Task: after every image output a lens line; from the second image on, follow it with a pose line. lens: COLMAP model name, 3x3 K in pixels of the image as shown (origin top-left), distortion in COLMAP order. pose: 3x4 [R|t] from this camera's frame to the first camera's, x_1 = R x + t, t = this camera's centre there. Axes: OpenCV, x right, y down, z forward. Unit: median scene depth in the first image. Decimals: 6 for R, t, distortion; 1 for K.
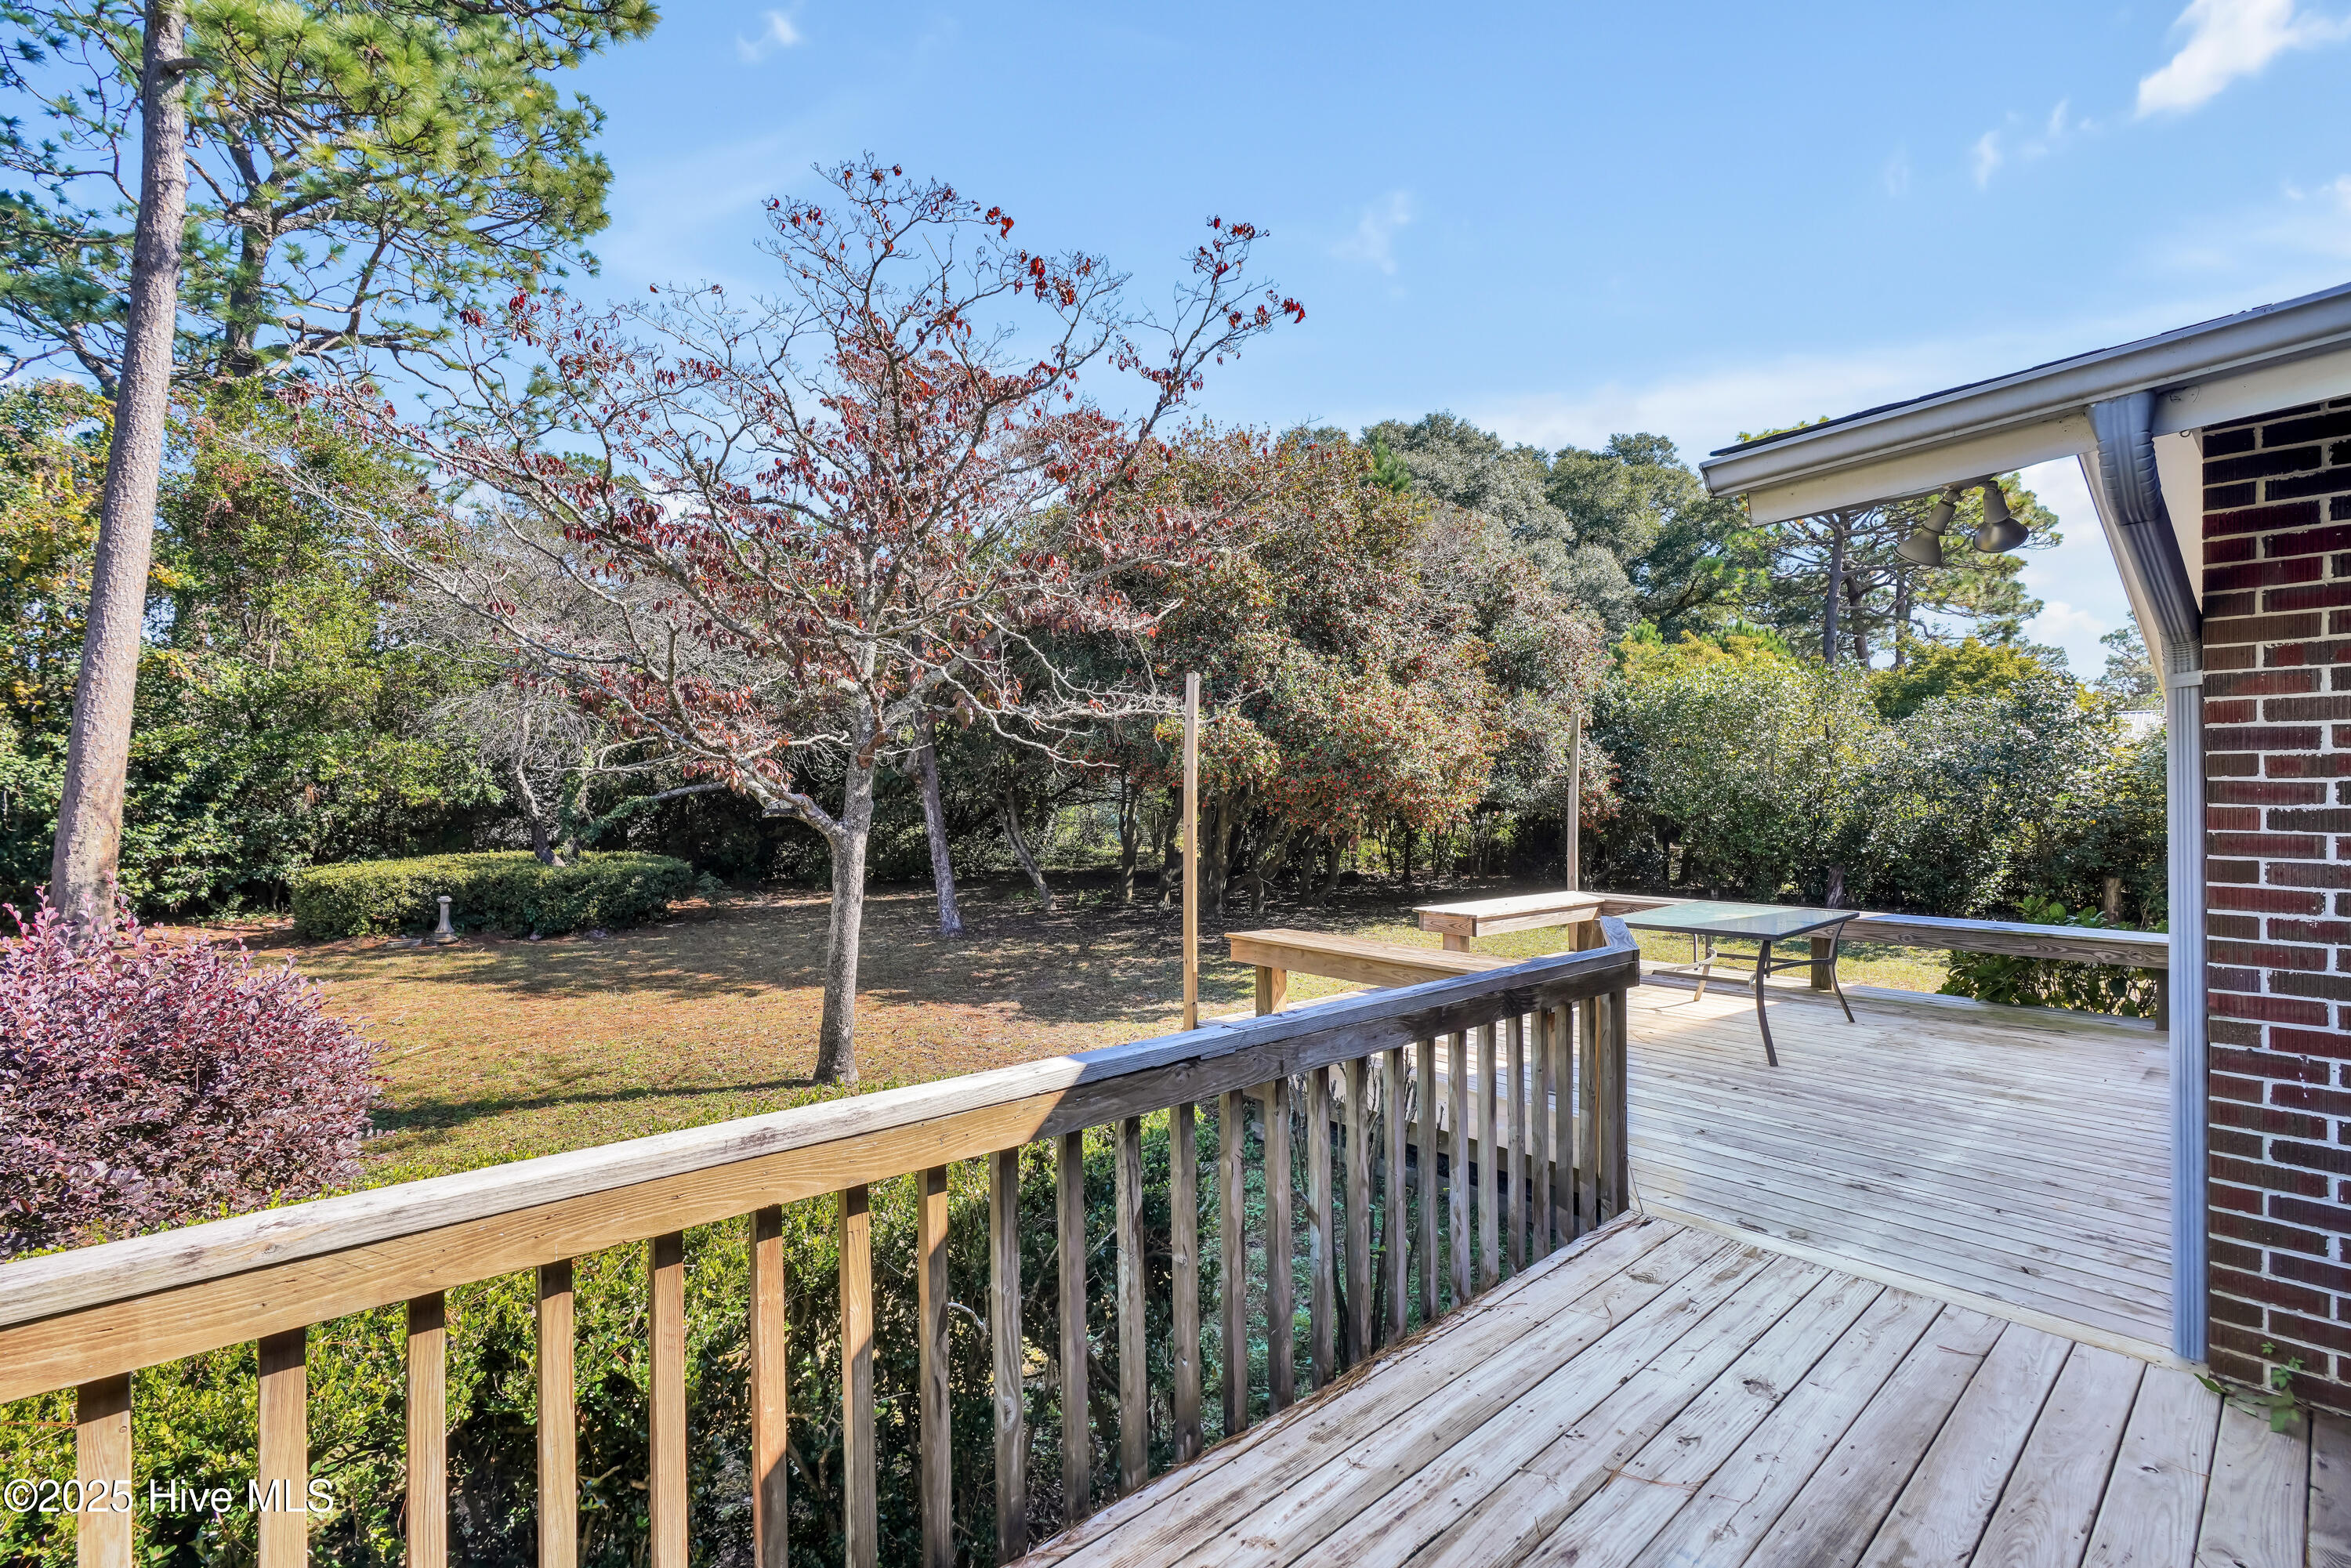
lens RADIAL K [[1076.2, 0, 1163.6], [0, 1076.2, 782.7], [0, 0, 1]] dist [0.001719, -0.001267]
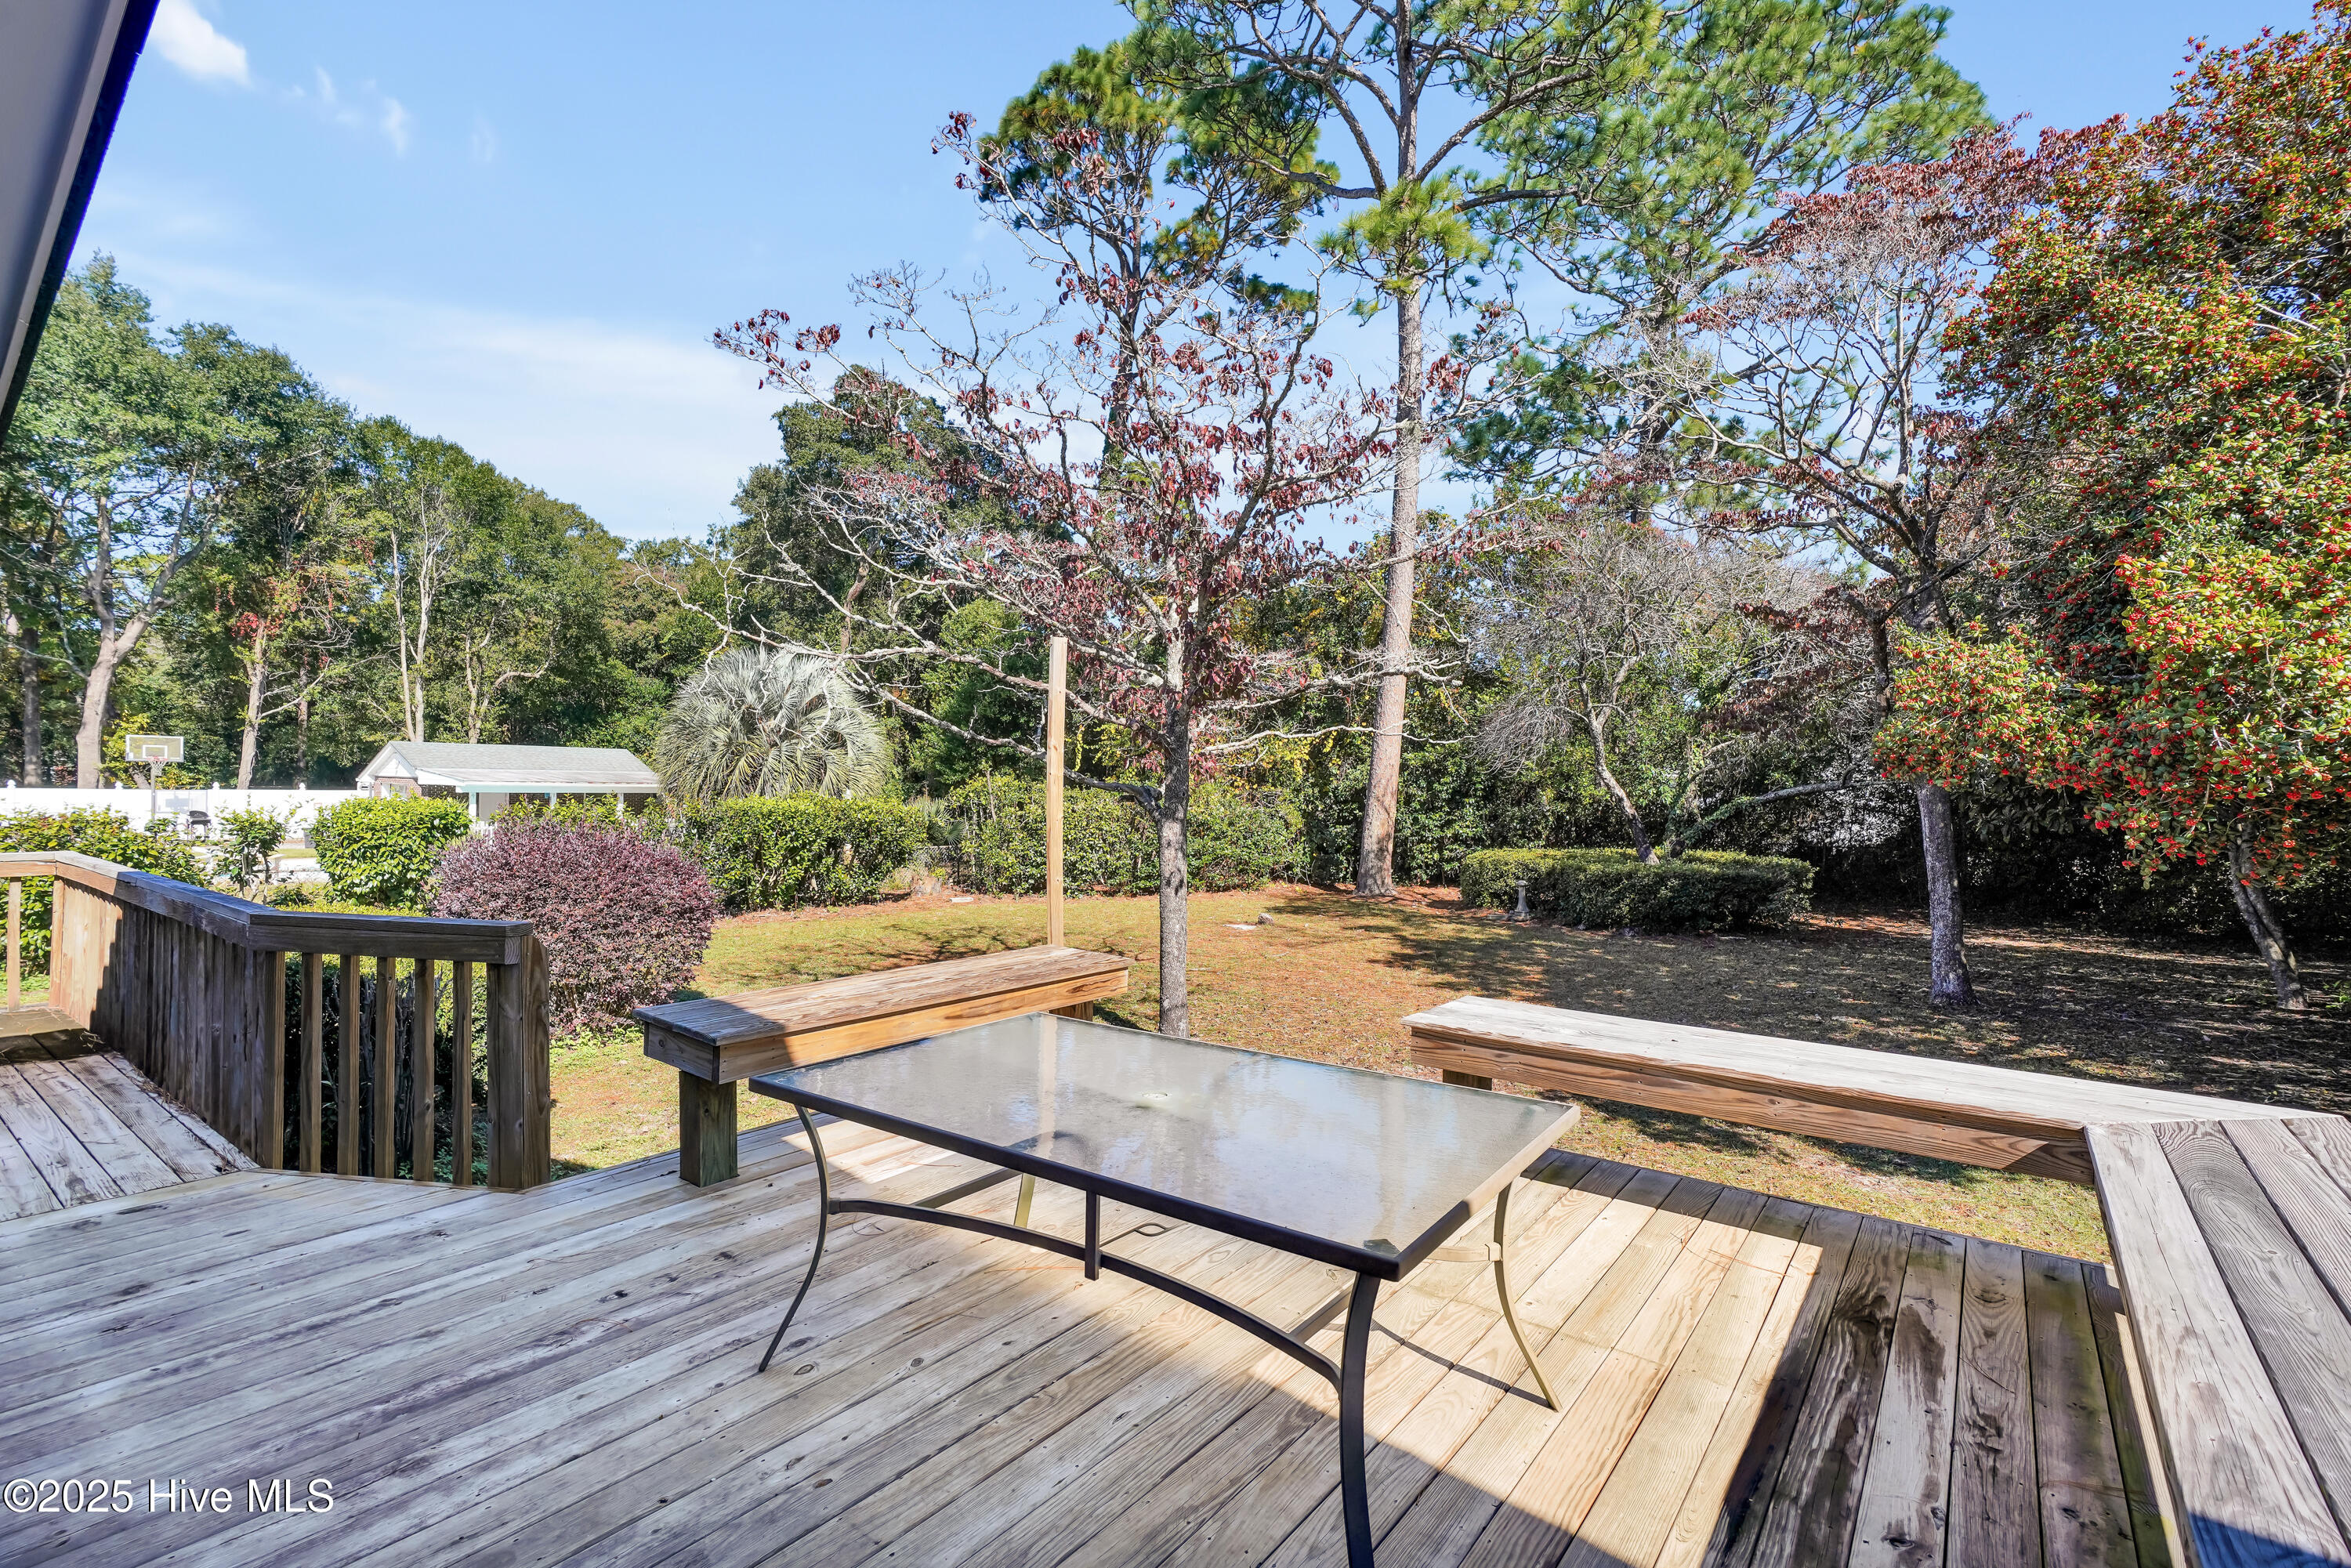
lens RADIAL K [[1076.2, 0, 1165.7], [0, 1076.2, 789.8], [0, 0, 1]] dist [0.001719, -0.001267]
pose [[0.176426, 0.000076, -0.984314, 0.384302], [-0.001287, 0.999999, -0.000154, 0.008843], [0.984313, 0.001294, 0.176426, 0.402937]]
